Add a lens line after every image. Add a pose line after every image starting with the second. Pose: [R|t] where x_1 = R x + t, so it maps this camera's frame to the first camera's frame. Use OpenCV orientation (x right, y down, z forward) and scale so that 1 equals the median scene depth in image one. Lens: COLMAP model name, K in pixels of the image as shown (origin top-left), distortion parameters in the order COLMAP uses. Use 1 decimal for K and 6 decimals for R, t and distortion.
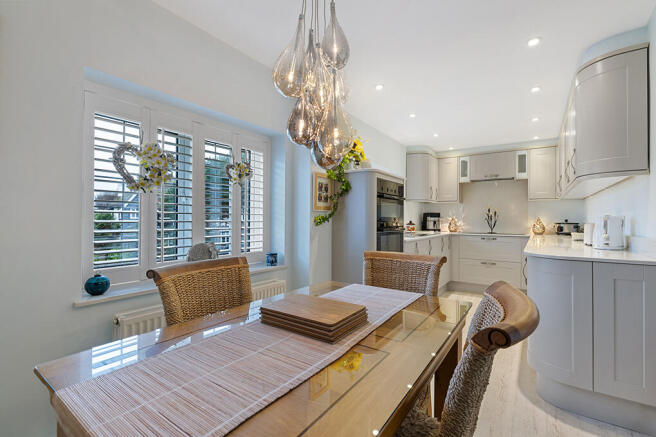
lens RADIAL K [[299.4, 0, 327.0], [0, 299.4, 217.1], [0, 0, 1]] dist [-0.014434, -0.000109]
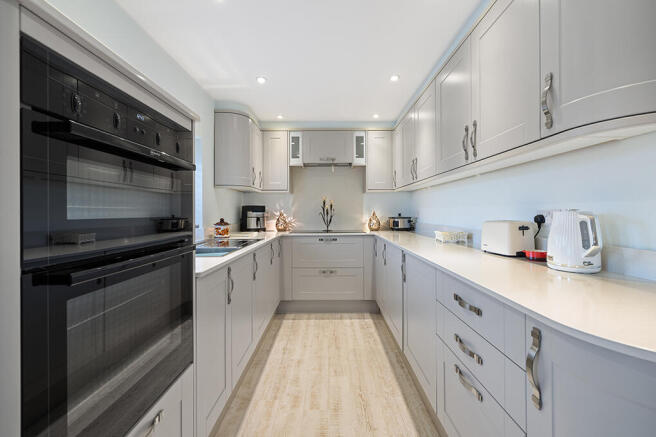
lens RADIAL K [[279.3, 0, 328.1], [0, 279.3, 212.7], [0, 0, 1]] dist [0.003075, 0.000109]
pose [[0.817861, -0.010625, 0.575318, 0.123189], [0.005670, 0.999930, 0.010406, -0.003836], [-0.575388, -0.005249, 0.817864, 0.389264]]
